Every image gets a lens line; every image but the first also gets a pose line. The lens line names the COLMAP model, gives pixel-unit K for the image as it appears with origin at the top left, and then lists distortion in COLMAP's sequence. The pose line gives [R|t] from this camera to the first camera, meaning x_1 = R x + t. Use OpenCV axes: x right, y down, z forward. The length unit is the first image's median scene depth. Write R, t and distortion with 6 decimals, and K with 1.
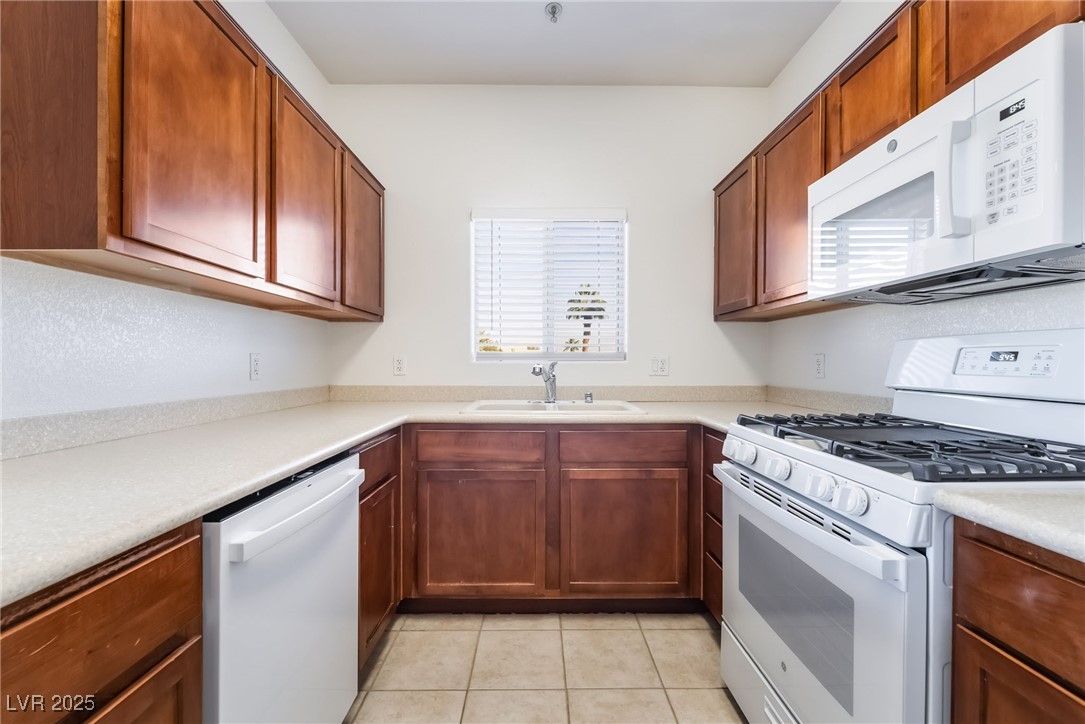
lens RADIAL K [[445.3, 0, 540.9], [0, 445.3, 365.3], [0, 0, 1]] dist [-0.000396, -0.000172]
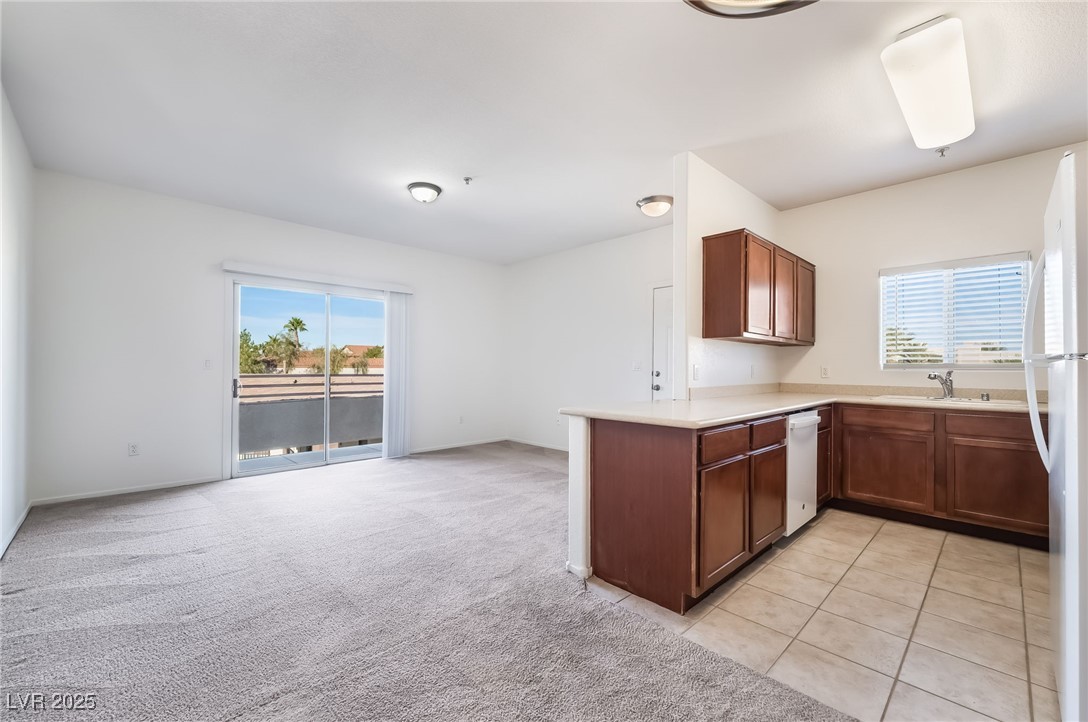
lens RADIAL K [[446.5, 0, 542.4], [0, 446.5, 364.4], [0, 0, 1]] dist [-0.000396, -0.000172]
pose [[0.690255, -0.001909, -0.723564, 0.202705], [-0.009460, 0.999887, -0.011663, 0.001803], [0.723504, 0.014896, 0.690159, -1.173325]]
